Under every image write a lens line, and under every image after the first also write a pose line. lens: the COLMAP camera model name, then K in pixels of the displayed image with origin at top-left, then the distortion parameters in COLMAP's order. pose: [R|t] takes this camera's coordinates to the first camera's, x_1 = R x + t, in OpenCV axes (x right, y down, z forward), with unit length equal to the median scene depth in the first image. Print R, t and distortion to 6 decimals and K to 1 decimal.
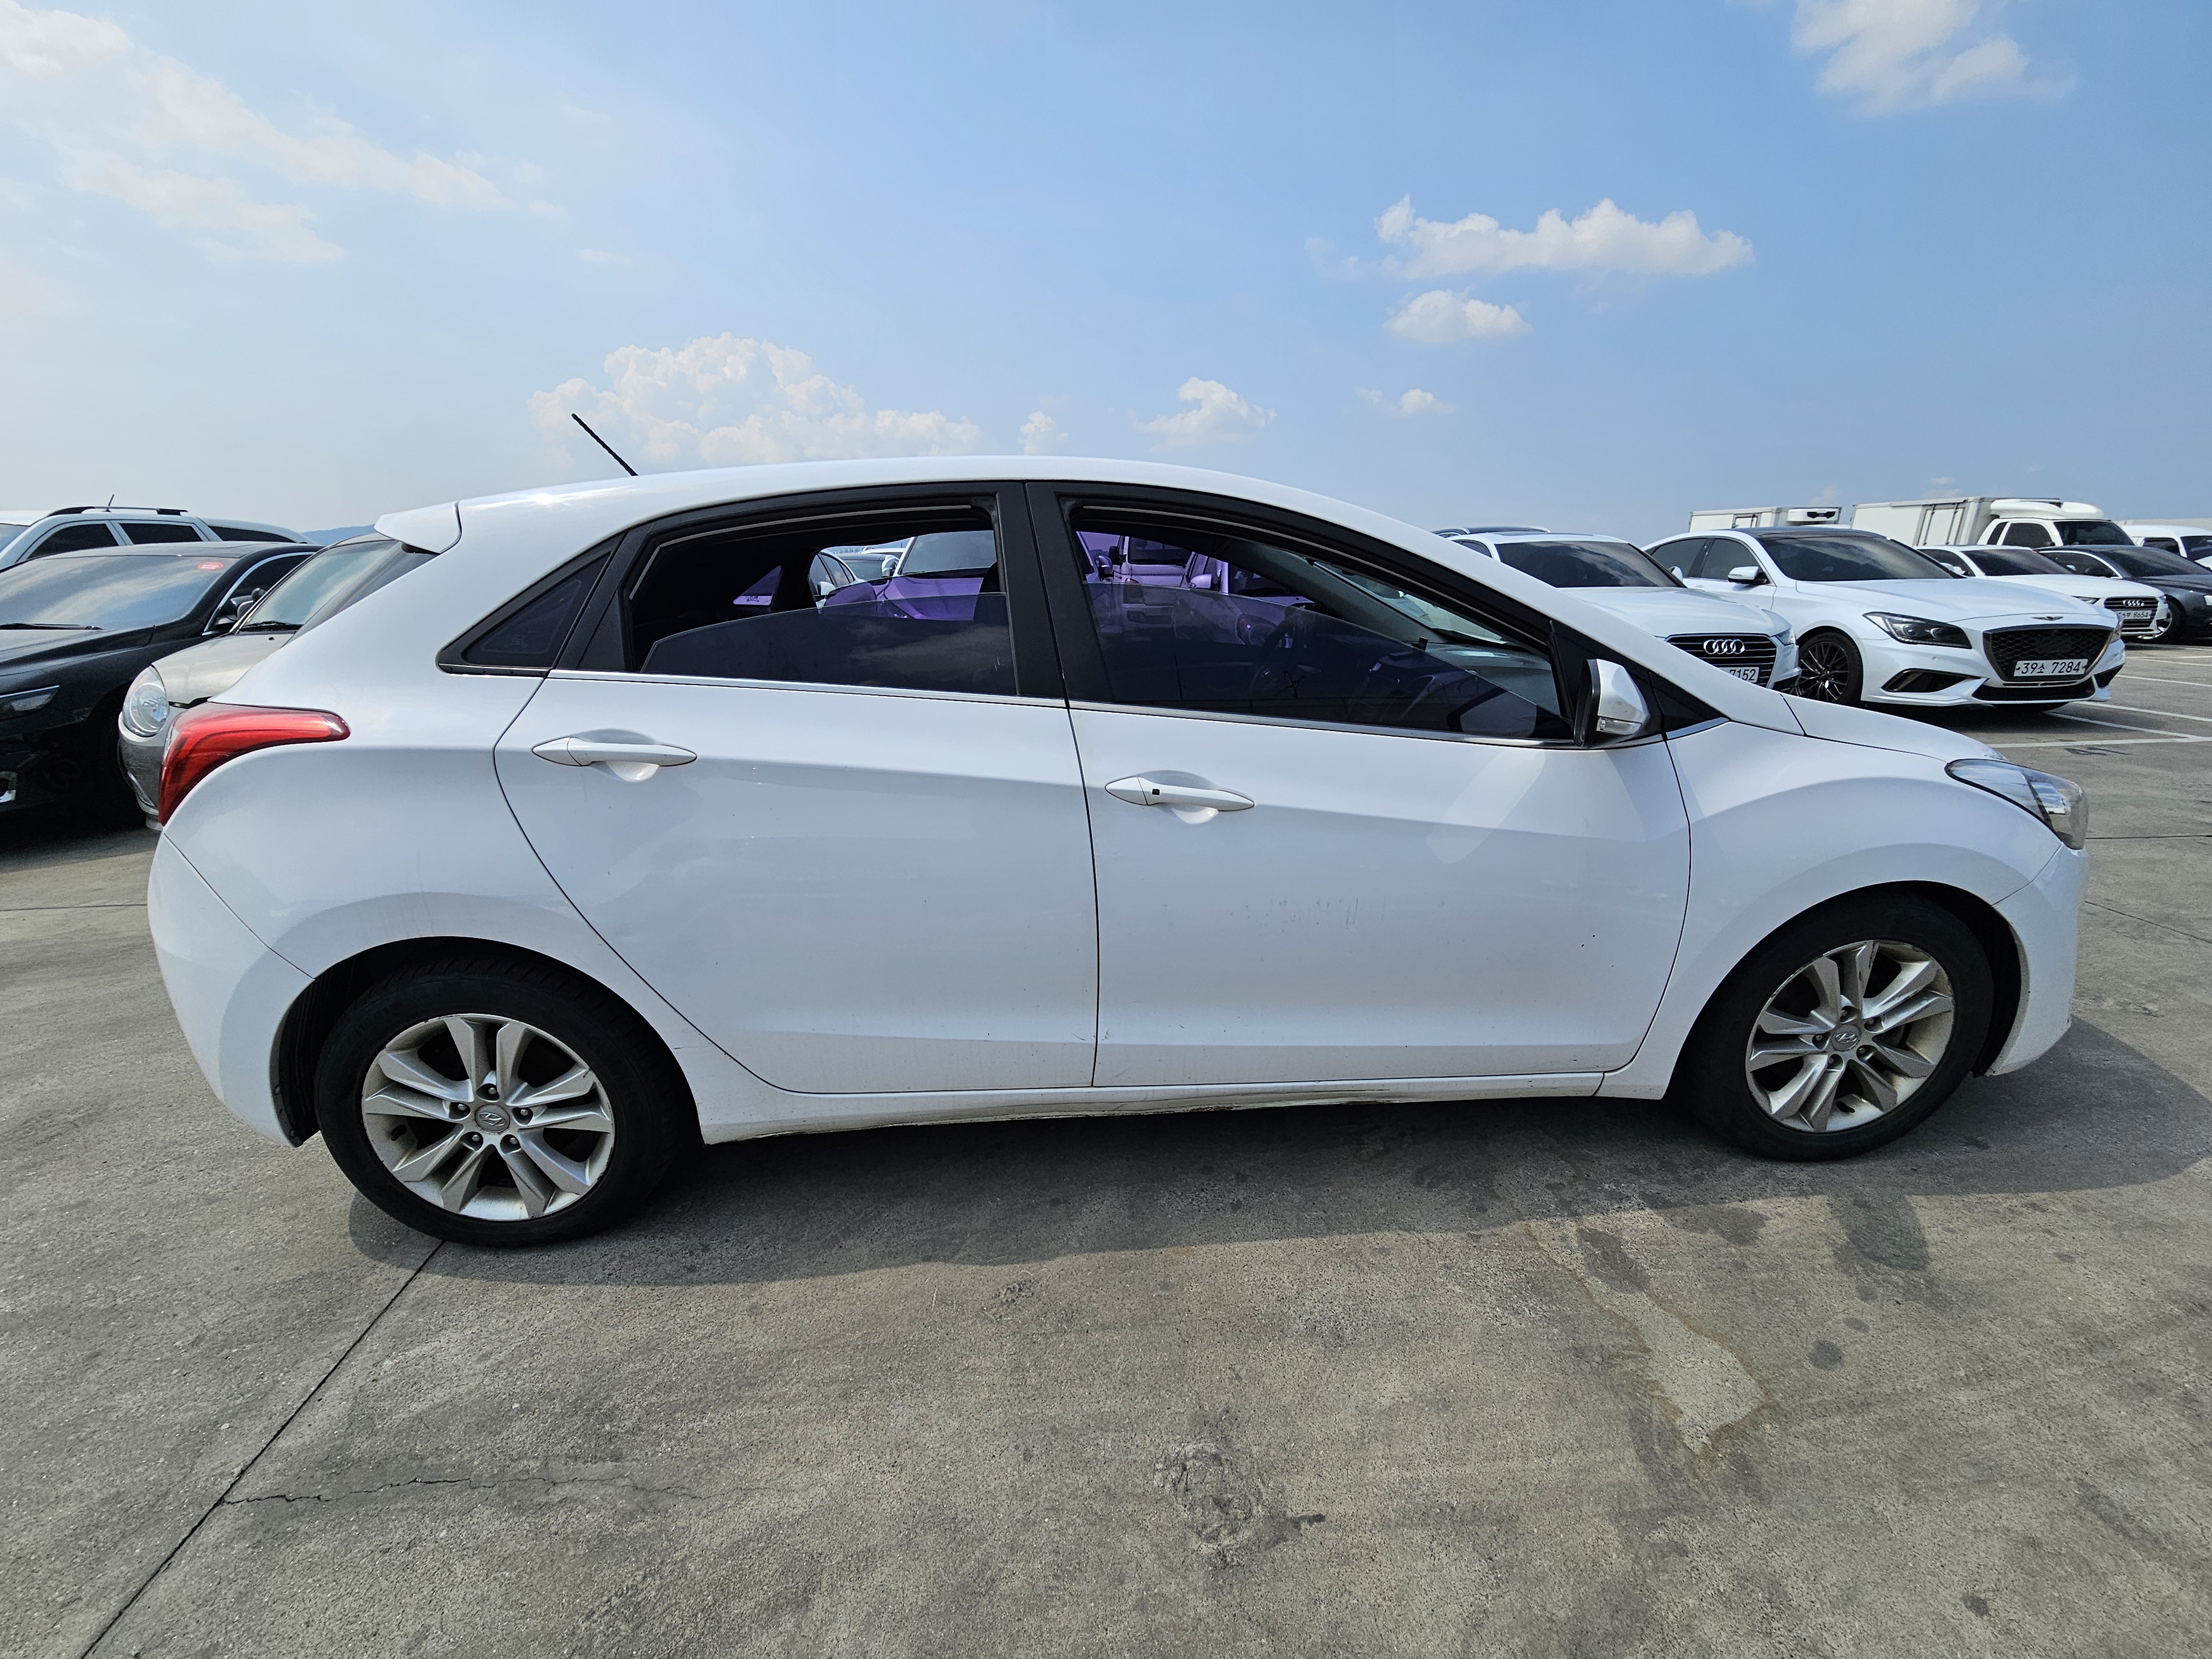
lens RADIAL K [[918.5, 0, 1112.2], [0, 918.5, 850.1], [0, 0, 1]] dist [-0.002124, 0.000696]
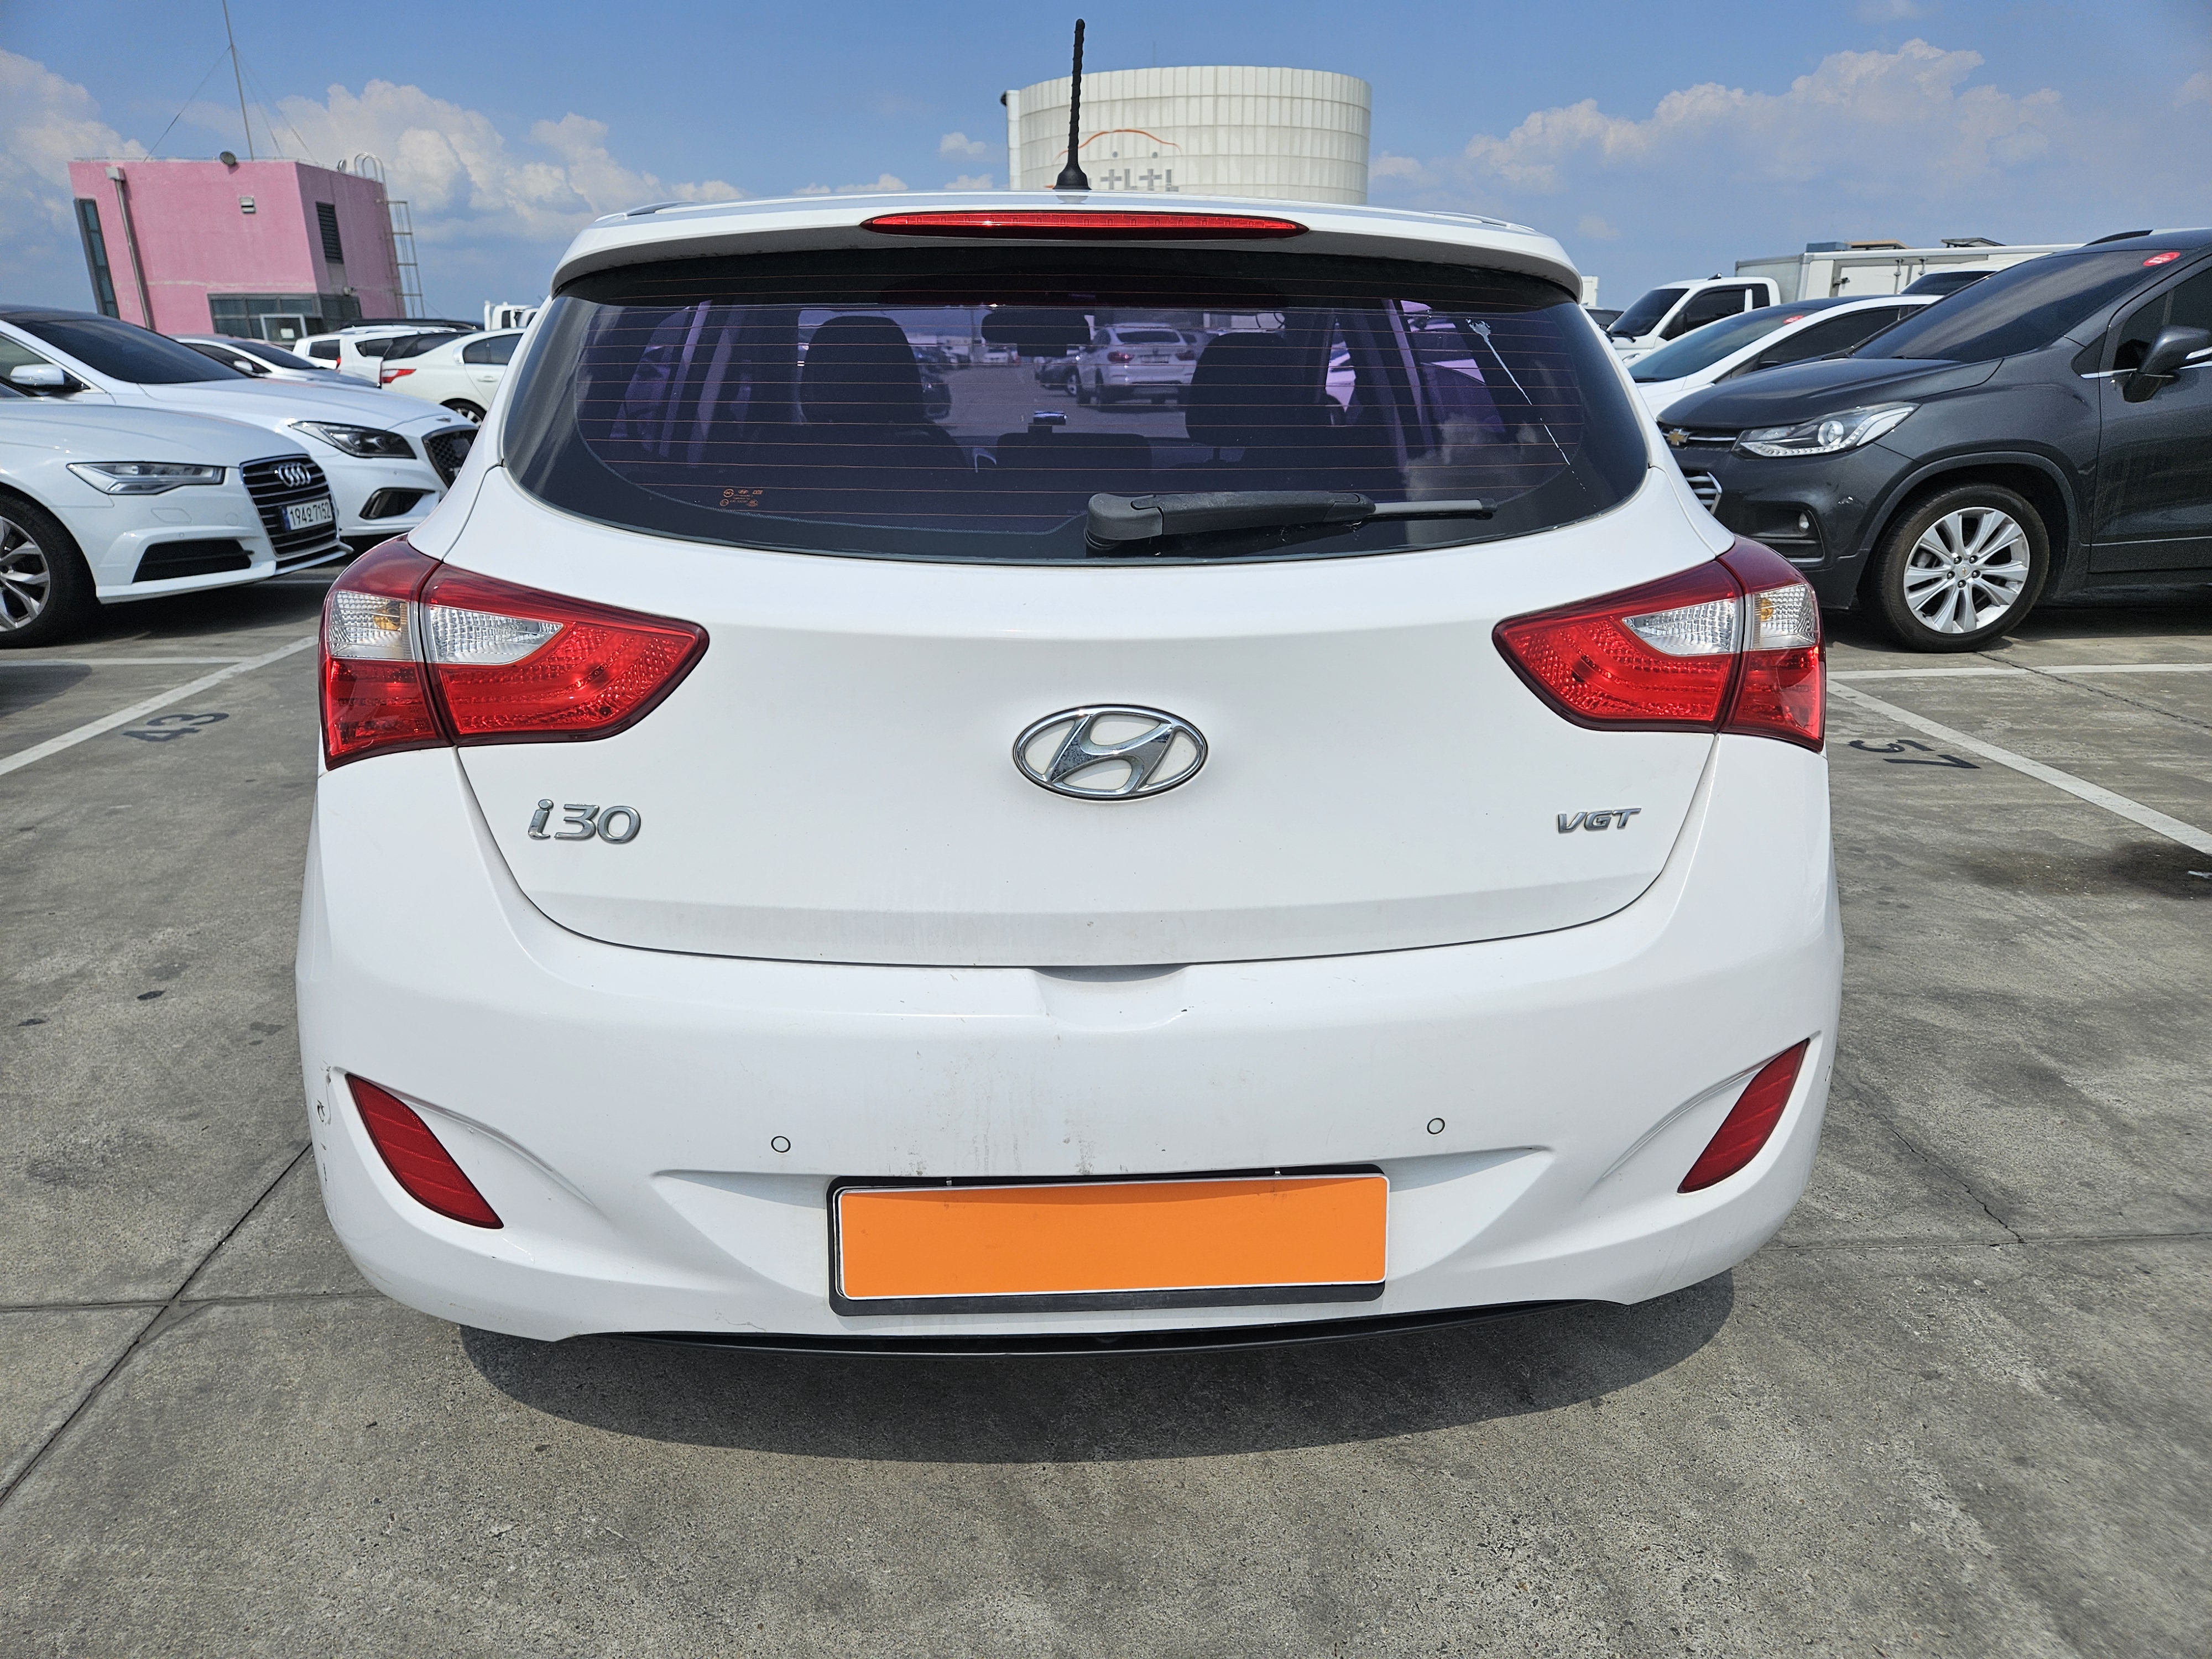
lens RADIAL K [[1502.2, 0, 1113.6], [0, 1502.2, 844.3], [0, 0, 1]] dist [0.054687, -0.043497]
pose [[0.003747, -0.306085, 0.951997, -1.911618], [0.308055, 0.906059, 0.290103, -0.383627], [-0.951361, 0.292180, 0.097686, 1.297704]]
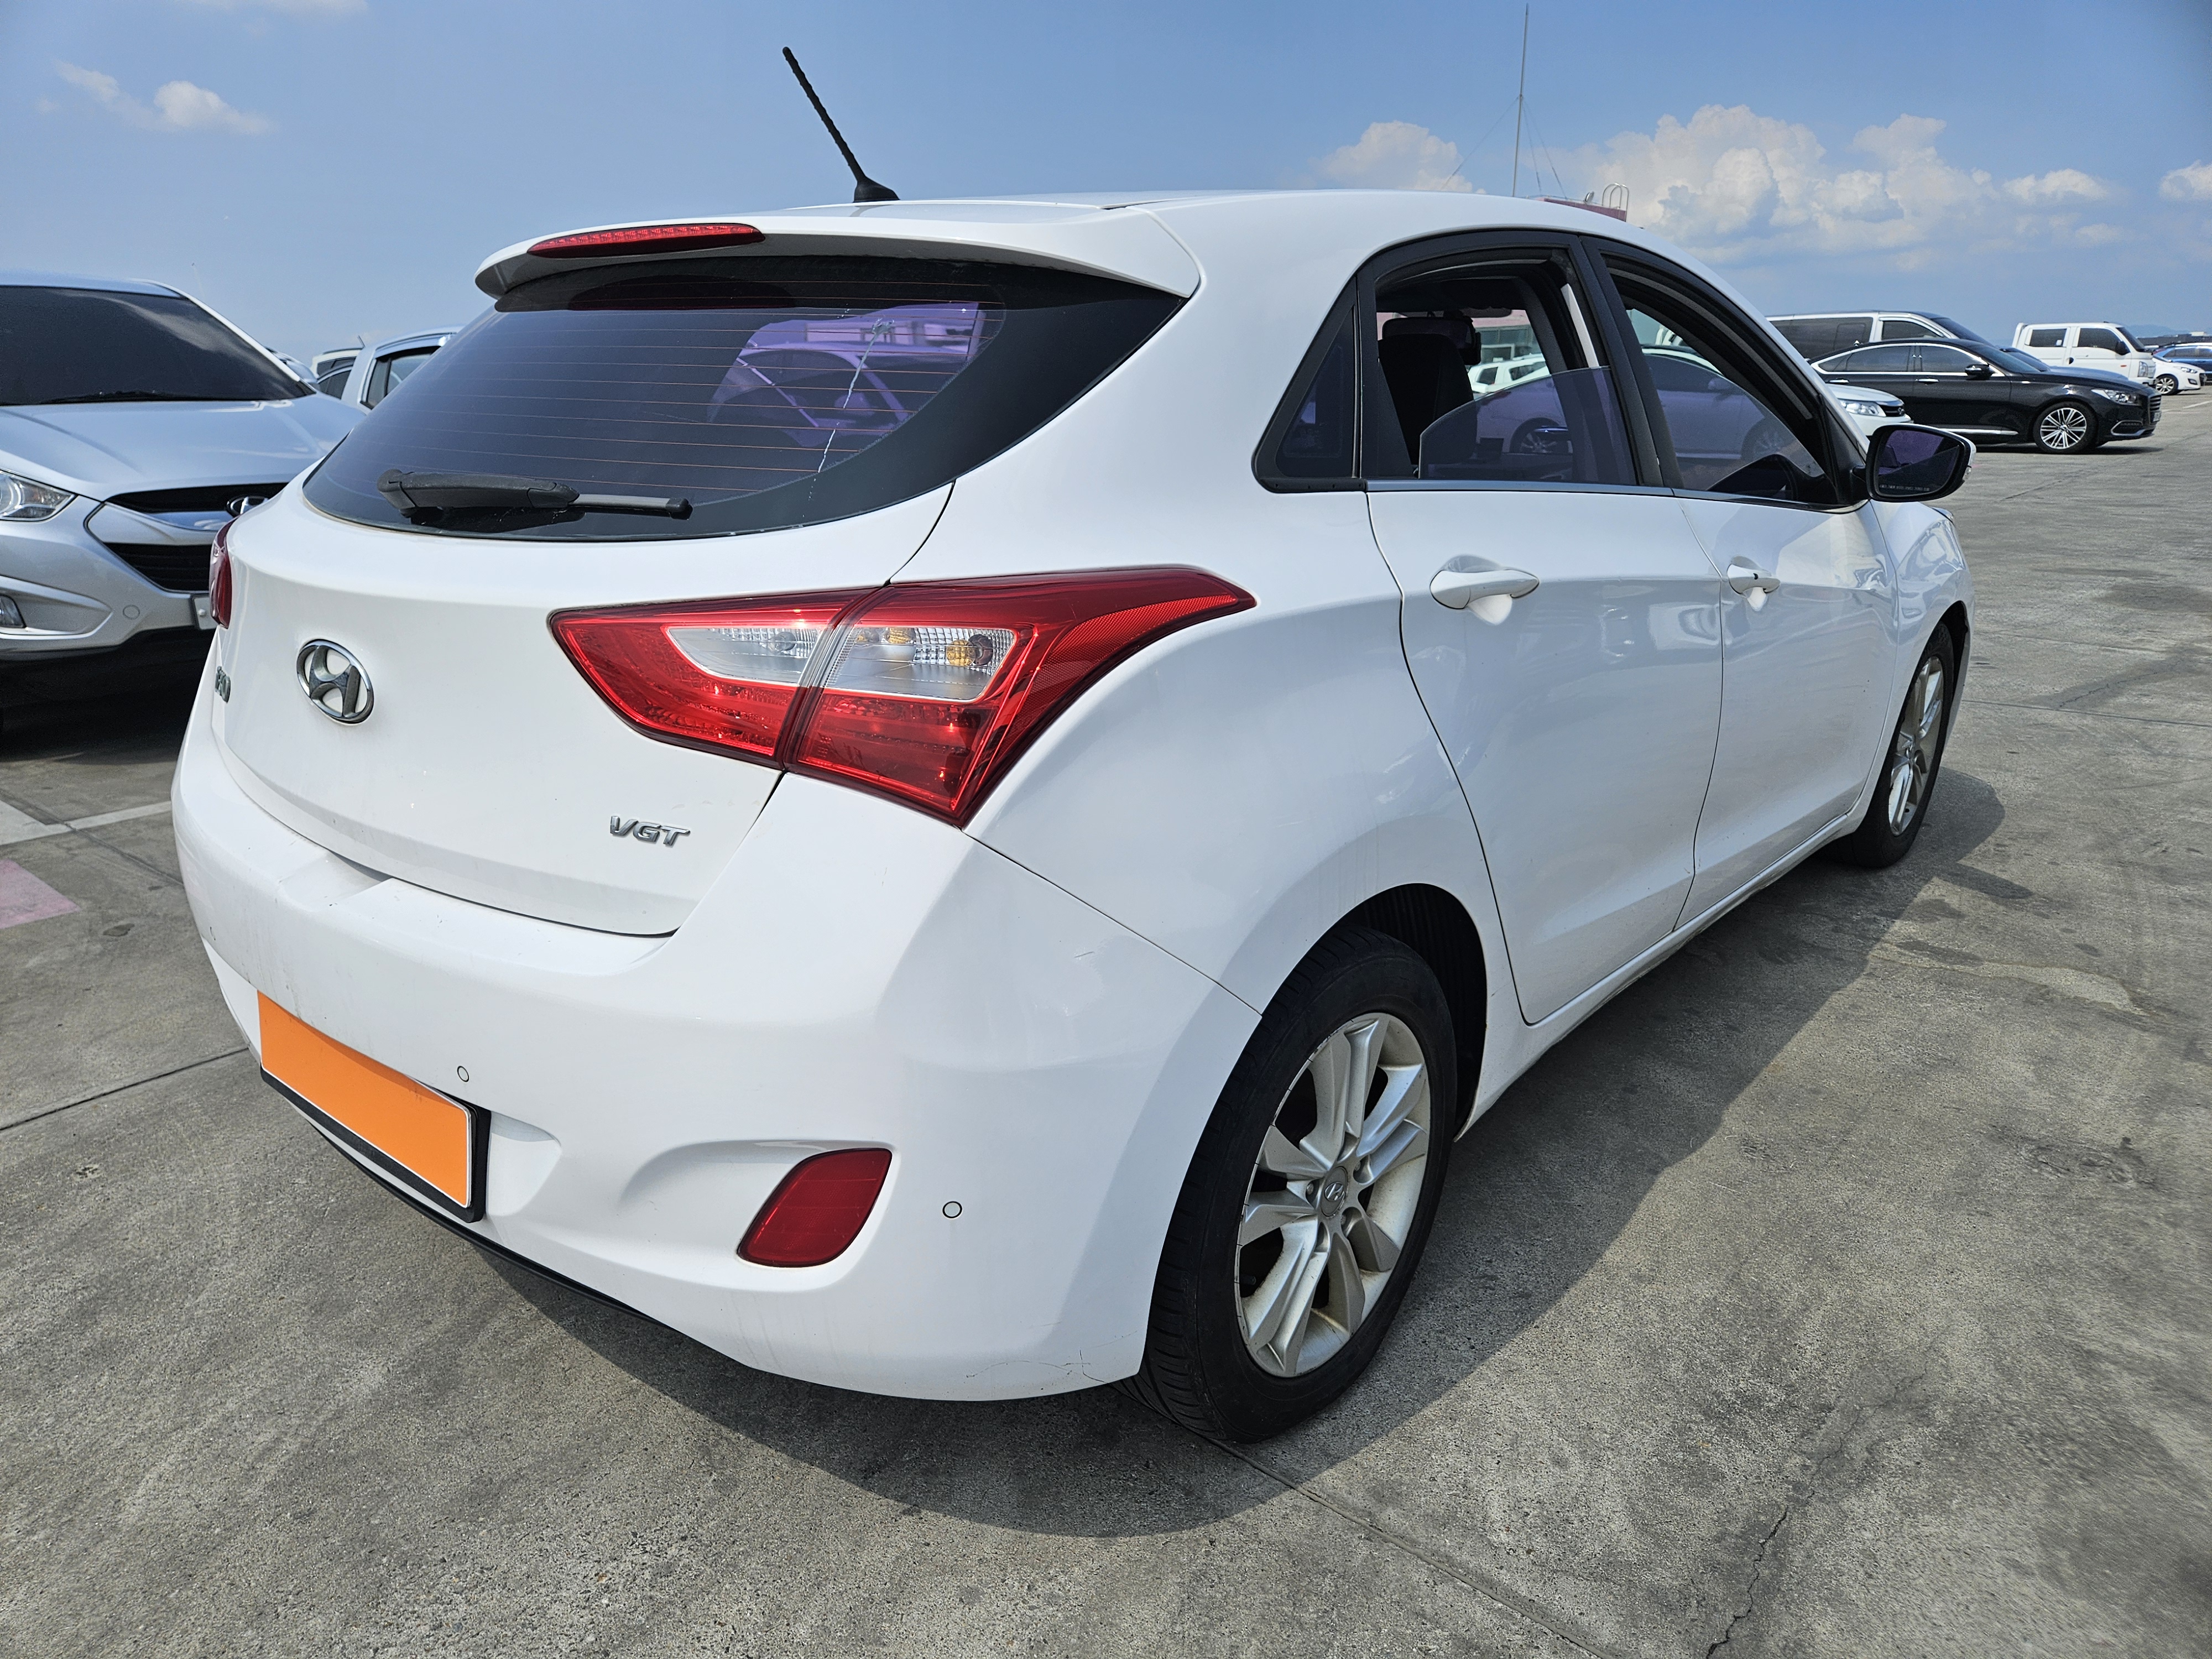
lens RADIAL K [[1502.2, 0, 1076.2], [0, 1502.2, 860.8], [0, 0, 1]] dist [0.054687, -0.043497]
pose [[0.704379, -0.217685, 0.675621, -1.484526], [0.221905, 0.971638, 0.081712, -0.058124], [-0.674247, 0.092368, 0.732707, 0.333651]]
